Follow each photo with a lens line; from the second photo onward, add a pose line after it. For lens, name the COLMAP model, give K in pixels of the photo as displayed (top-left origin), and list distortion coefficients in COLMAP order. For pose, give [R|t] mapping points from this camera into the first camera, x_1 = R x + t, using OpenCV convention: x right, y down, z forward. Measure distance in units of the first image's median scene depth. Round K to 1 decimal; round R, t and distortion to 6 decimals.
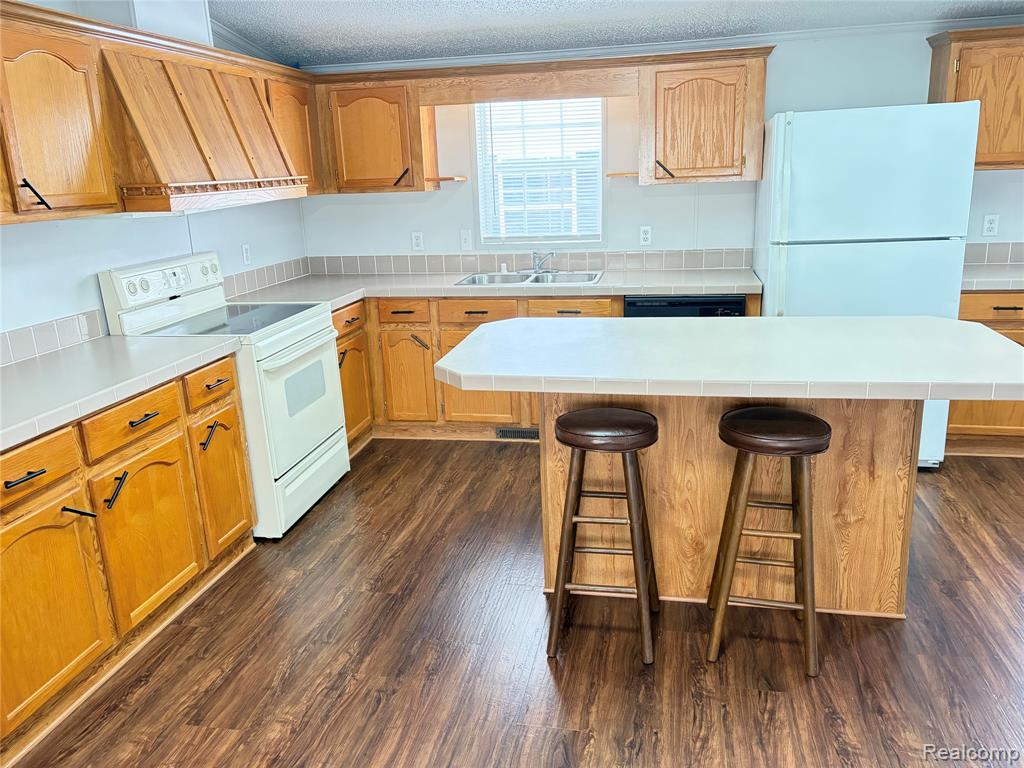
lens RADIAL K [[771.8, 0, 512.0], [0, 771.8, 384.0], [0, 0, 1]] dist [0.051007, -0.050884]
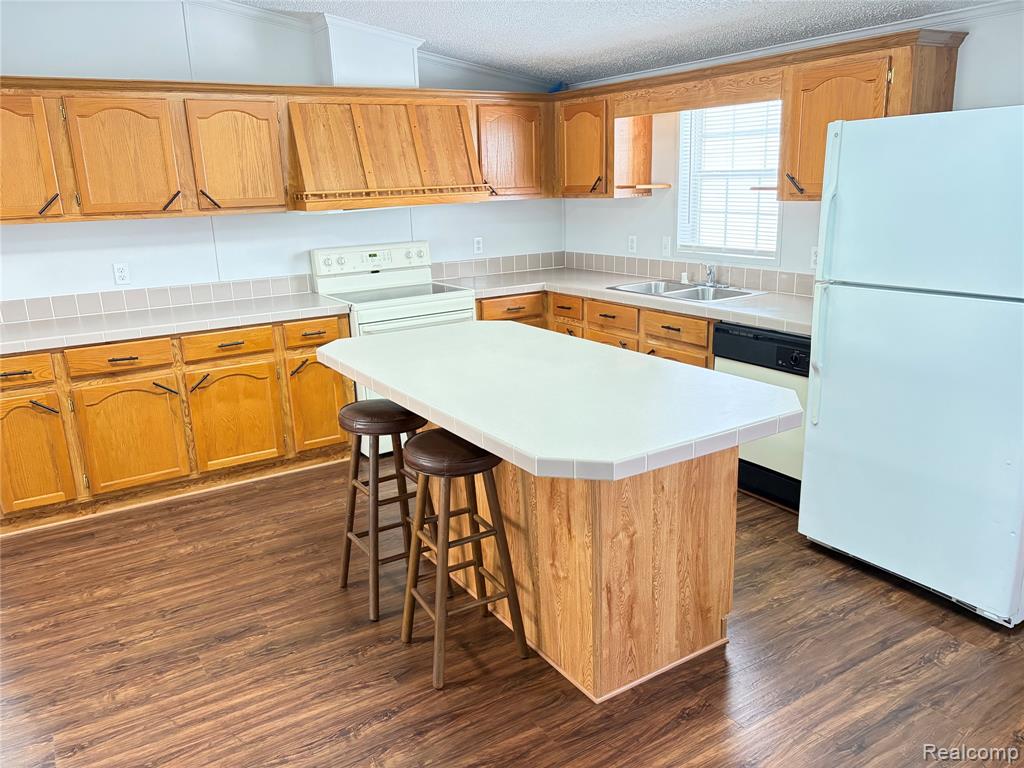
lens RADIAL K [[777.6, 0, 512.0], [0, 777.6, 384.0], [0, 0, 1]] dist [0.016864, -0.004954]
pose [[0.693828, 0.200696, -0.691609, 0.916649], [-0.187442, 0.977608, 0.095646, -0.119182], [0.695319, 0.063275, 0.715911, 0.247613]]
